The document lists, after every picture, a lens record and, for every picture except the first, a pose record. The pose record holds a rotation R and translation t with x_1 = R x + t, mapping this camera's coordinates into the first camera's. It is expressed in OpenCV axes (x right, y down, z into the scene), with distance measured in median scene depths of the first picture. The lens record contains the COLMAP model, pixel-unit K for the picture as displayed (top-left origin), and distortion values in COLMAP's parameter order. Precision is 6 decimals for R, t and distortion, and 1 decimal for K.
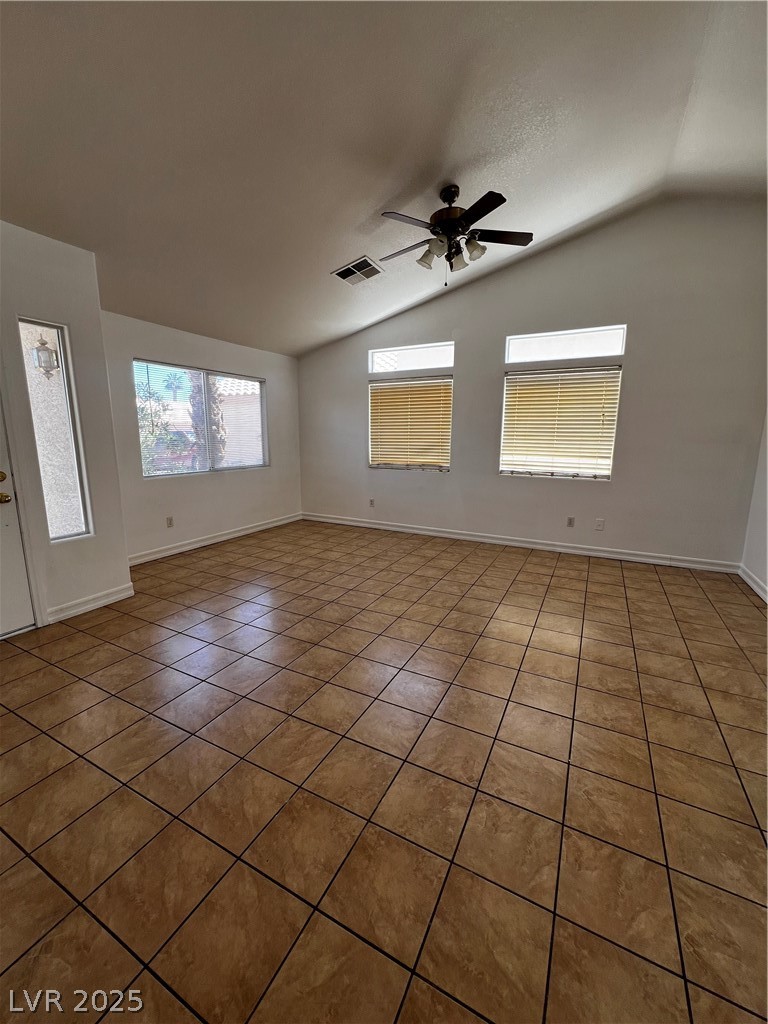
lens RADIAL K [[406.3, 0, 384.0], [0, 406.3, 512.0], [0, 0, 1]] dist [-0.003401, -0.000084]
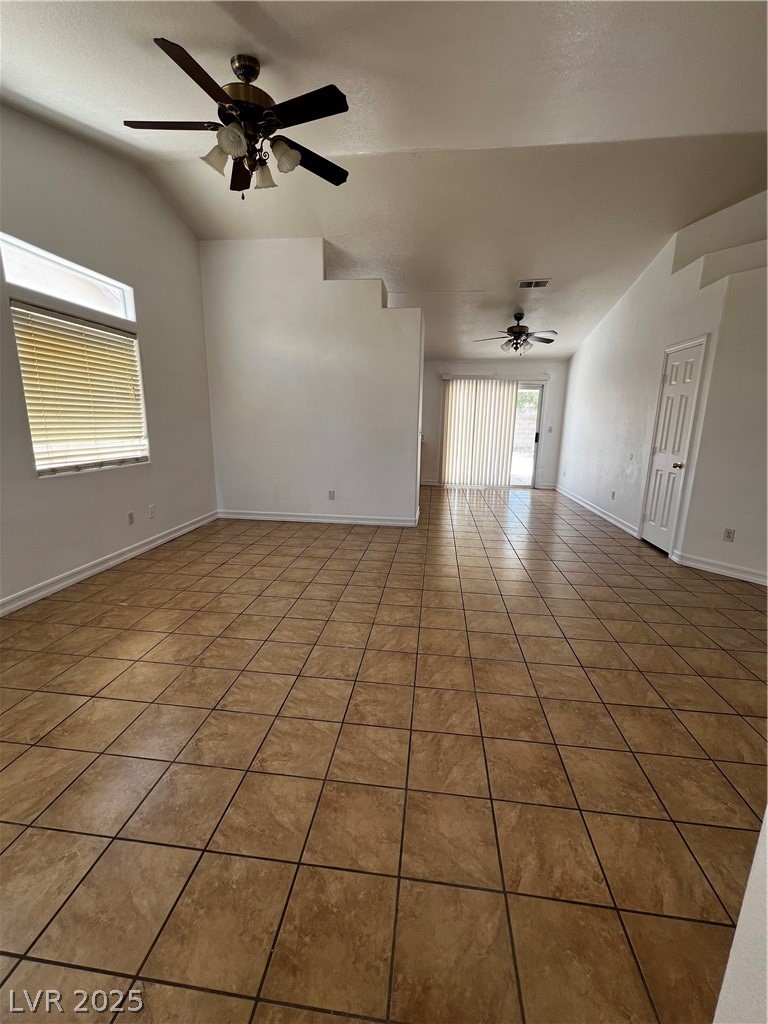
lens RADIAL K [[420.2, 0, 384.0], [0, 420.2, 512.0], [0, 0, 1]] dist [0.000922, -0.000036]
pose [[-0.354209, -0.217241, 0.909584, -0.567910], [0.155159, 0.945511, 0.286243, -0.174549], [-0.922205, 0.242520, -0.301201, 0.901405]]
